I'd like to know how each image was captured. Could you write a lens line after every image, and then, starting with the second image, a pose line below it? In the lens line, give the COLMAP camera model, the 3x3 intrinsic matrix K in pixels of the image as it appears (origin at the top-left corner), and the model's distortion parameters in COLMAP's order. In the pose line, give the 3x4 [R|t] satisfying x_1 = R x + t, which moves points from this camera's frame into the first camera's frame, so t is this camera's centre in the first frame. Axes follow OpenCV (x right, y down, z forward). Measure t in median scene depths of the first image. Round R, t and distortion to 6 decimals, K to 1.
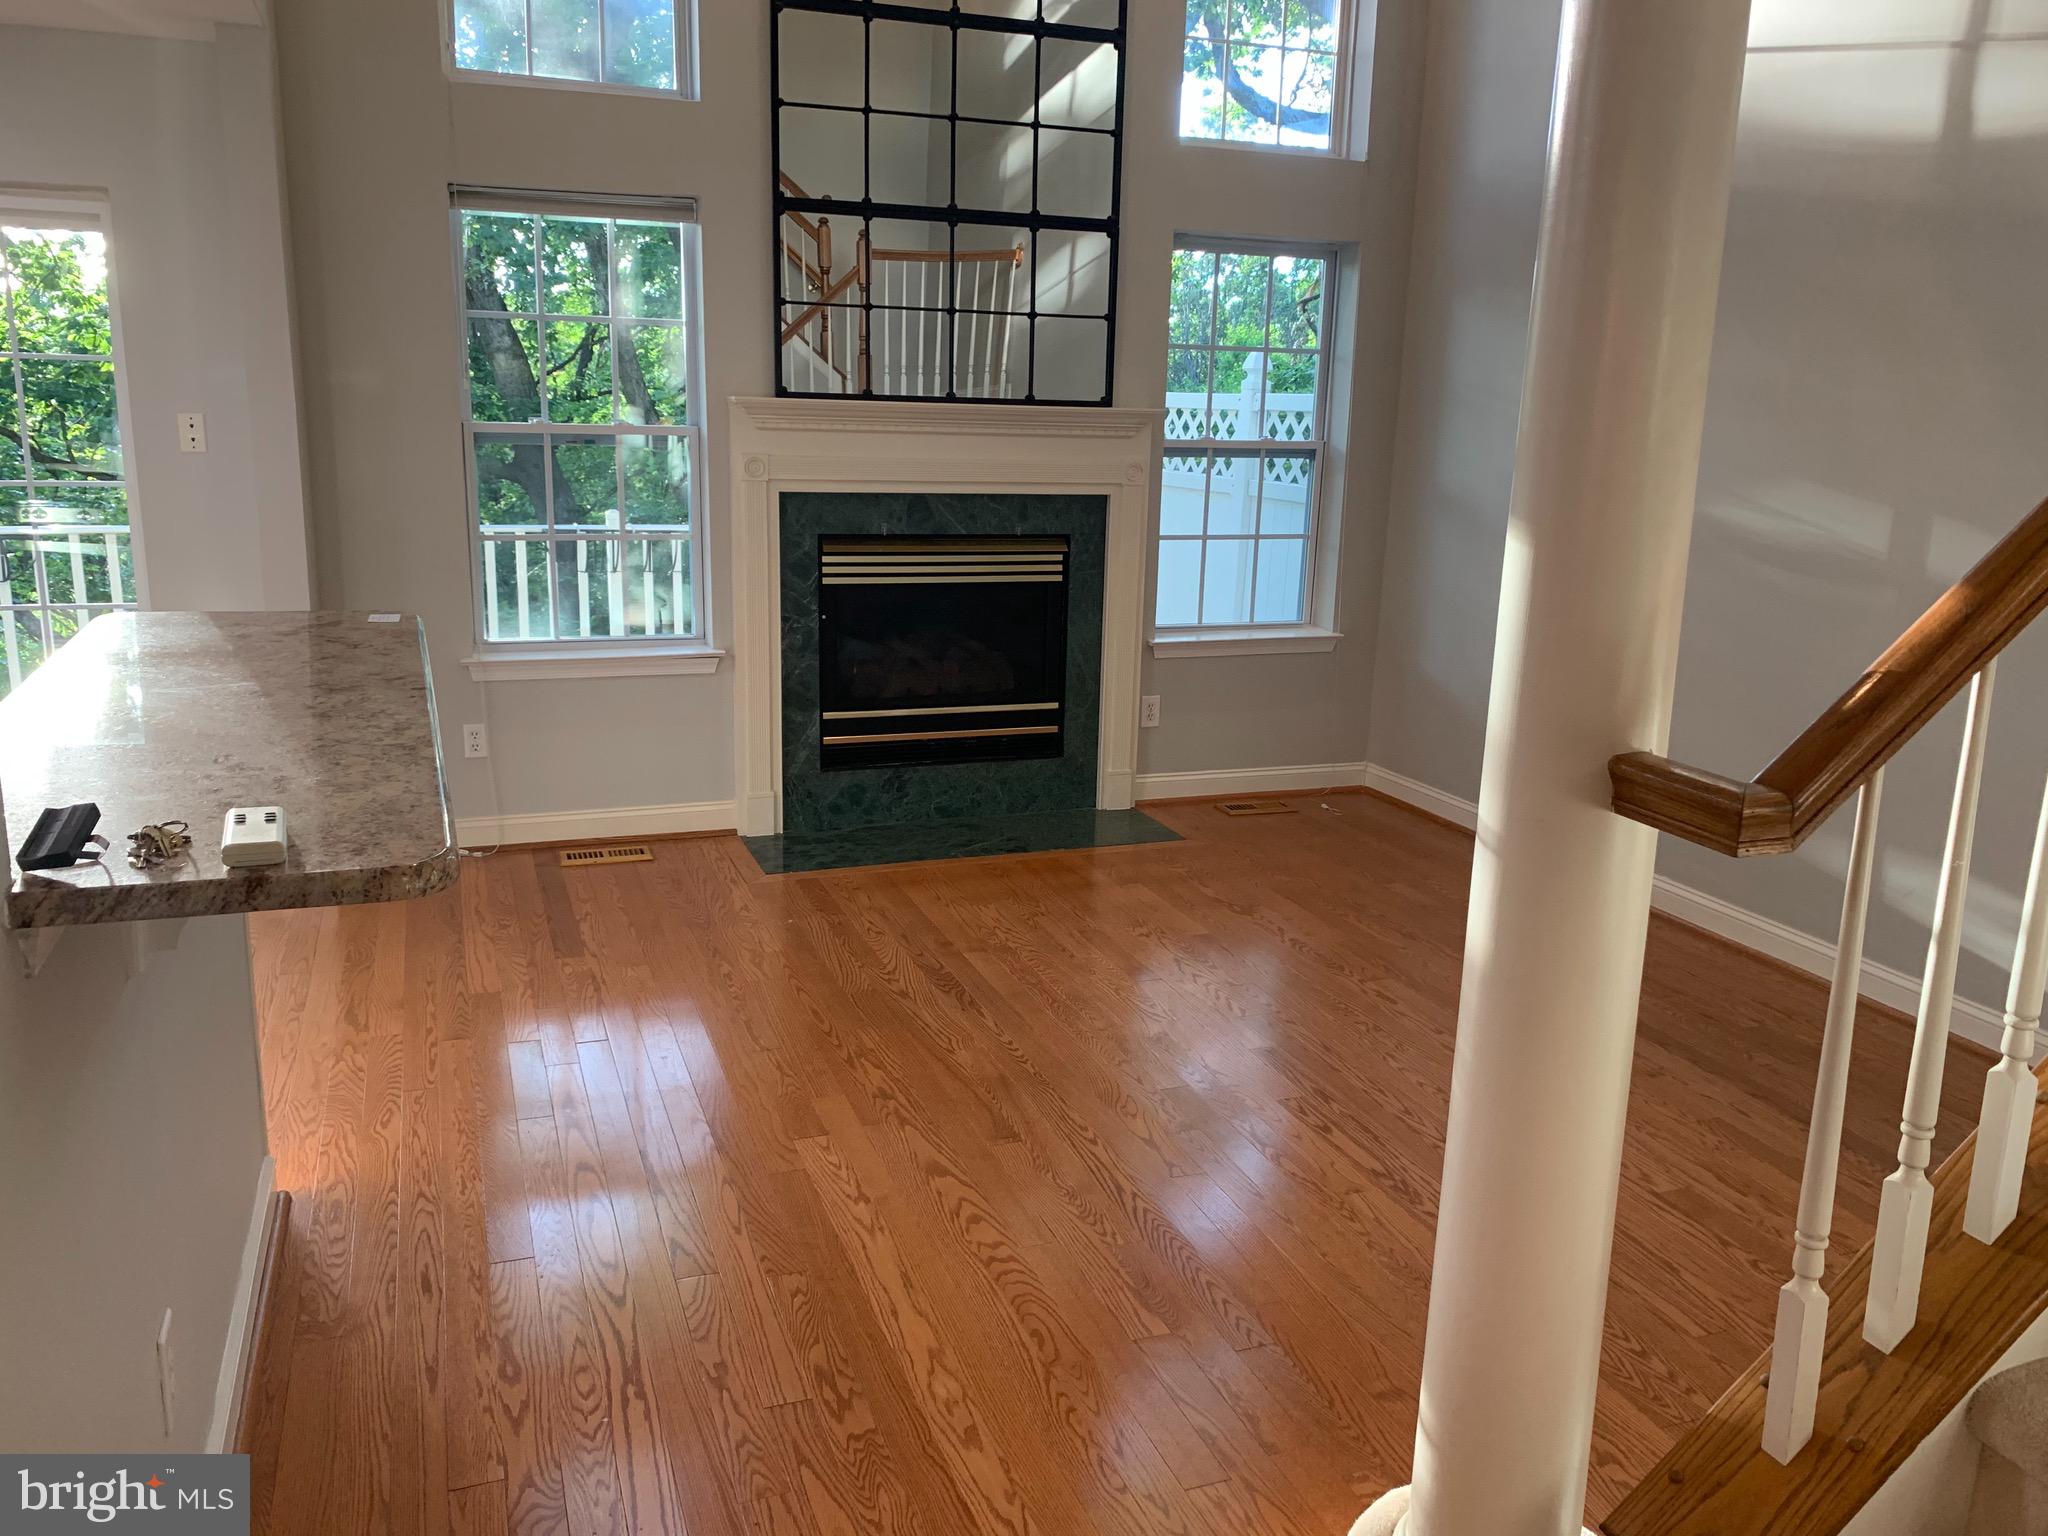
lens RADIAL K [[1526.0, 0, 1024.0], [0, 1526.0, 768.0], [0, 0, 1]] dist [0.059228, -0.005674]
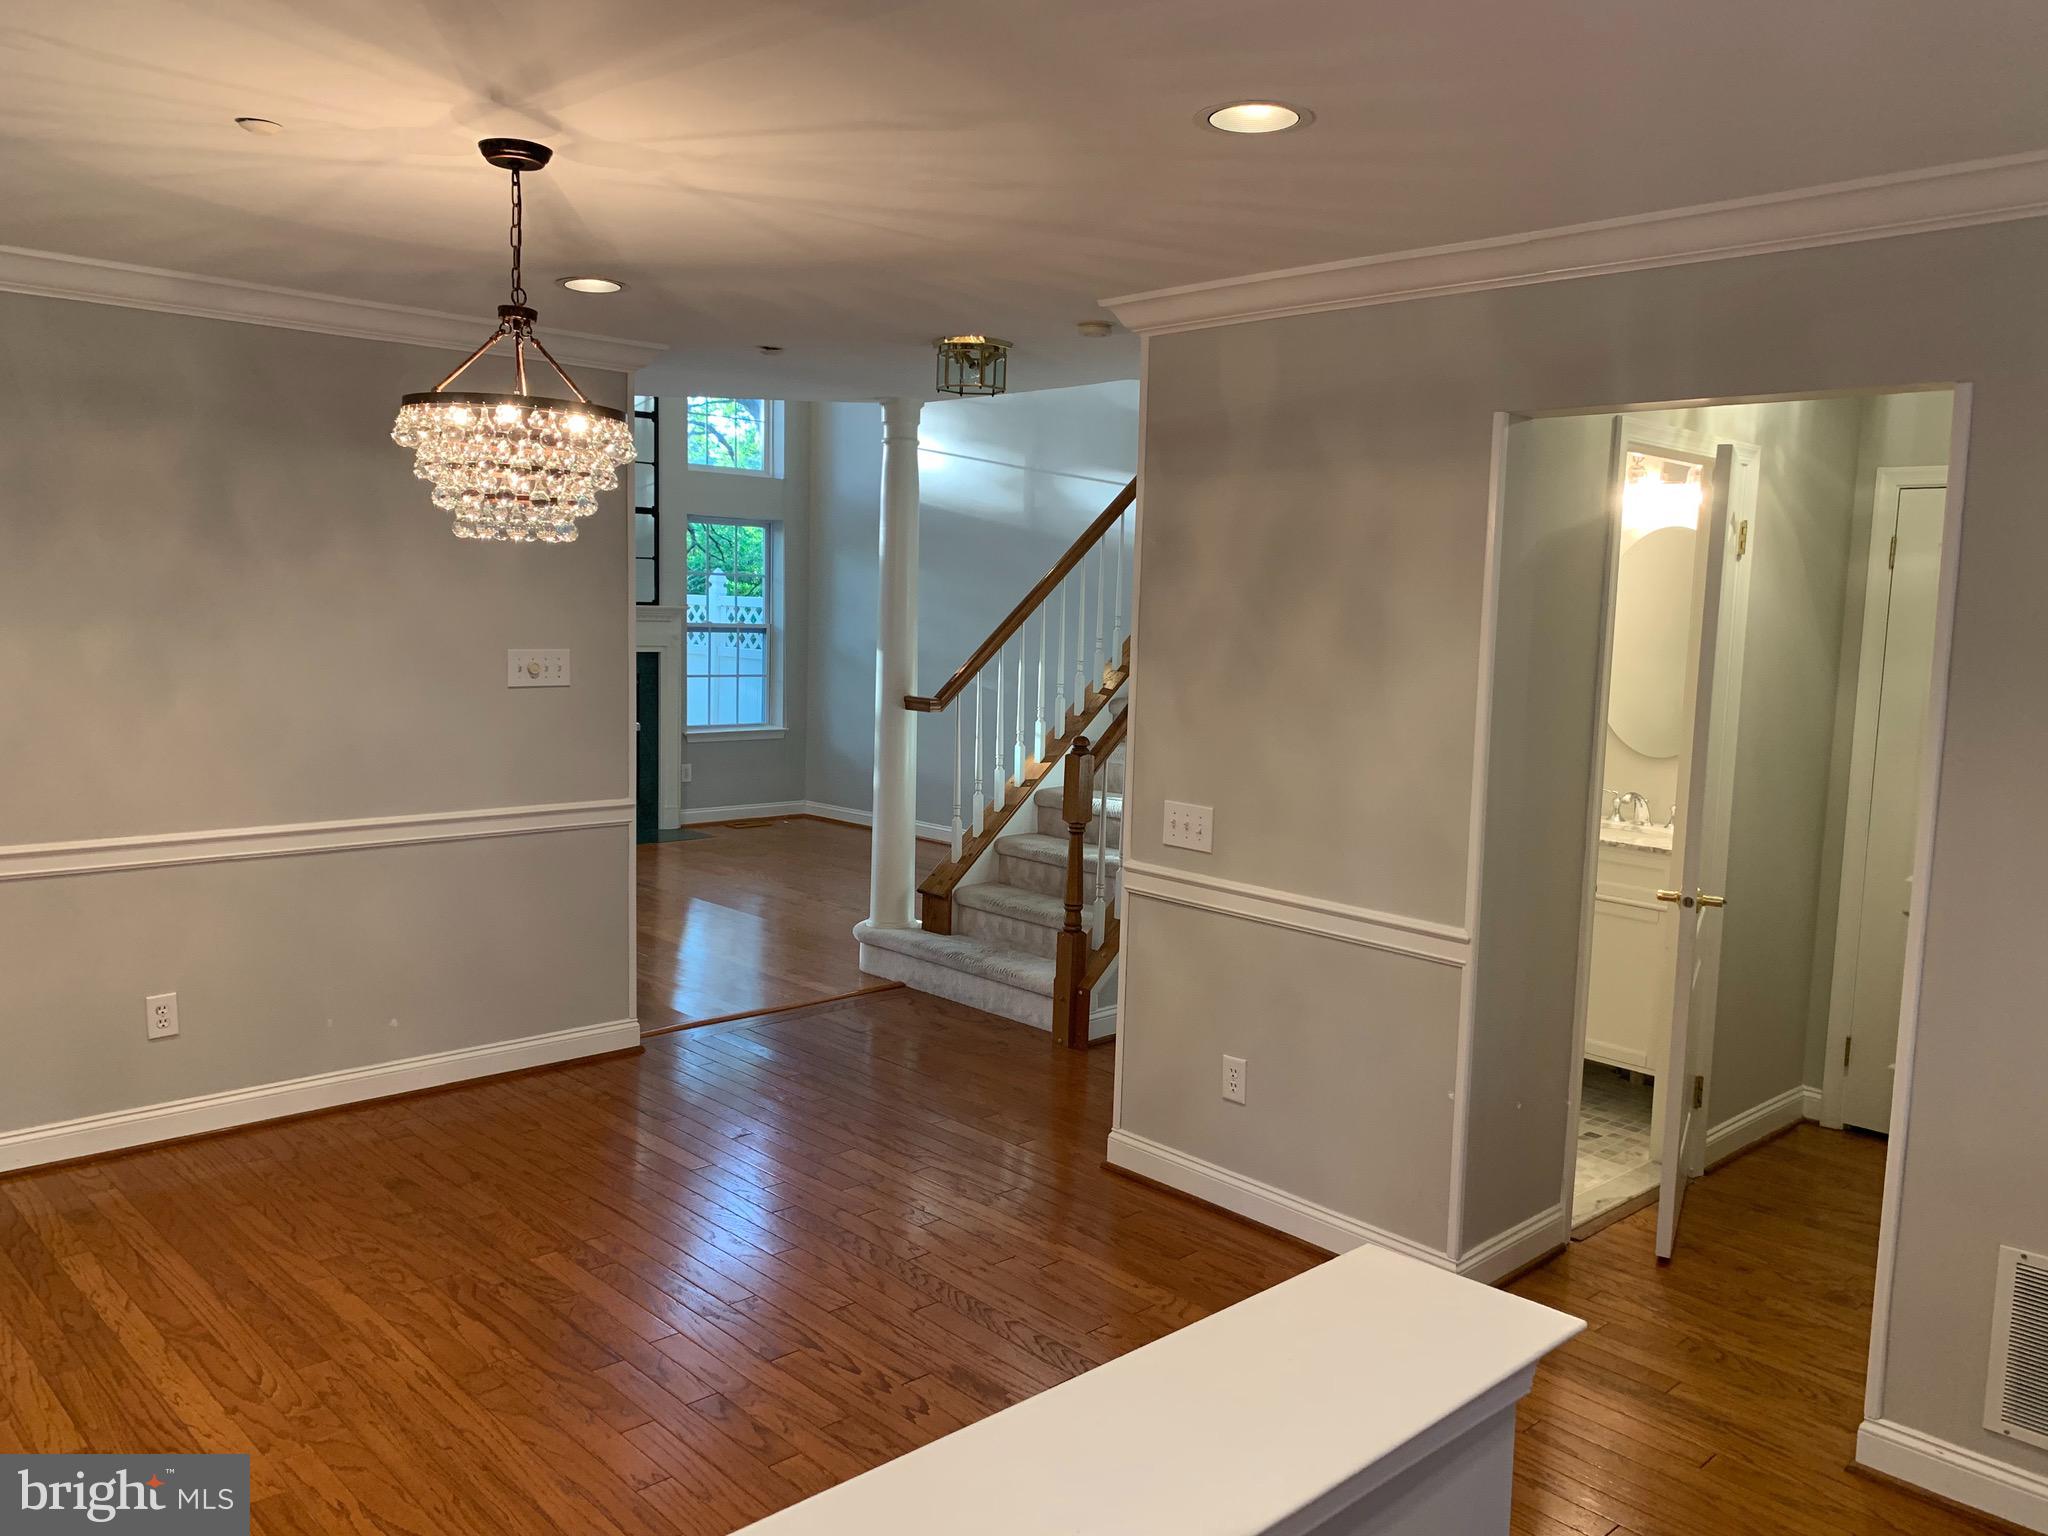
lens RADIAL K [[1526.0, 0, 1024.0], [0, 1526.0, 768.0], [0, 0, 1]] dist [0.059228, -0.005674]
pose [[0.917580, -0.041100, 0.395421, -0.274703], [0.086875, 0.991332, -0.098556, 0.175588], [-0.387943, 0.124786, 0.913197, -0.818374]]
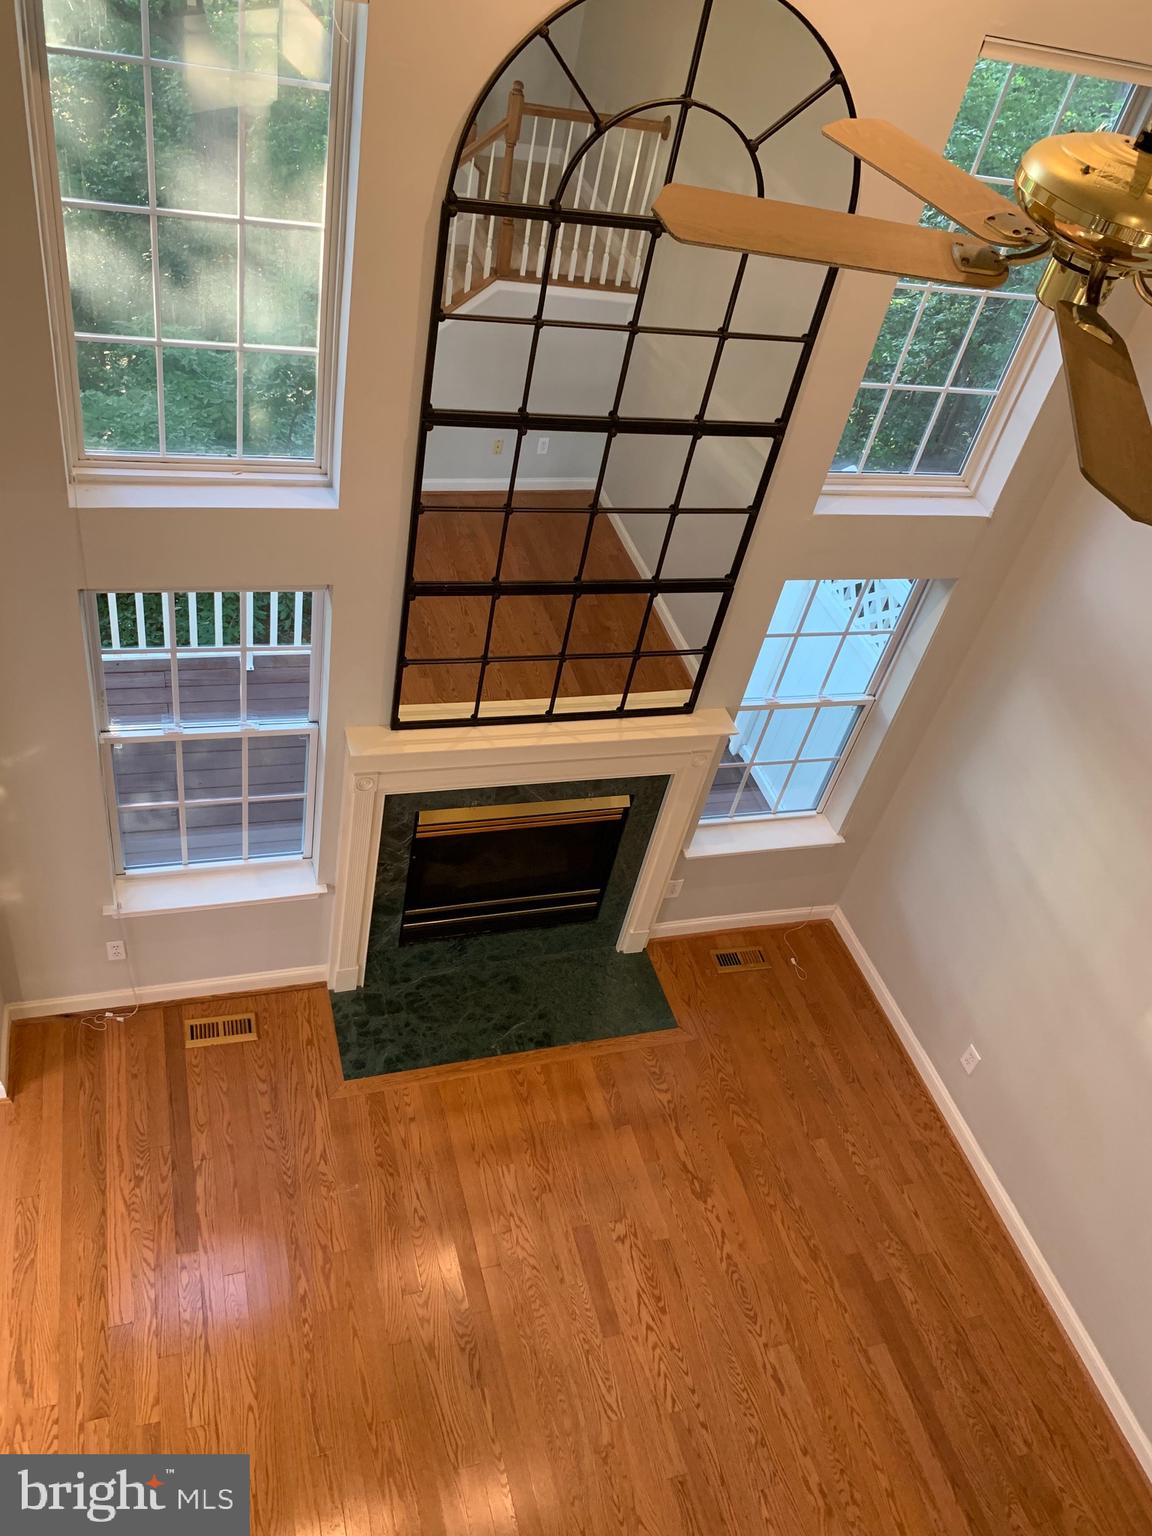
lens RADIAL K [[1159.5, 0, 576.0], [0, 1159.5, 768.0], [0, 0, 1]] dist [0.032095, -0.000717]
pose [[0.985263, 0.160964, 0.057852, -0.067056], [-0.169243, 0.868460, 0.465976, -0.567776], [0.024763, -0.468900, 0.882904, 0.232596]]
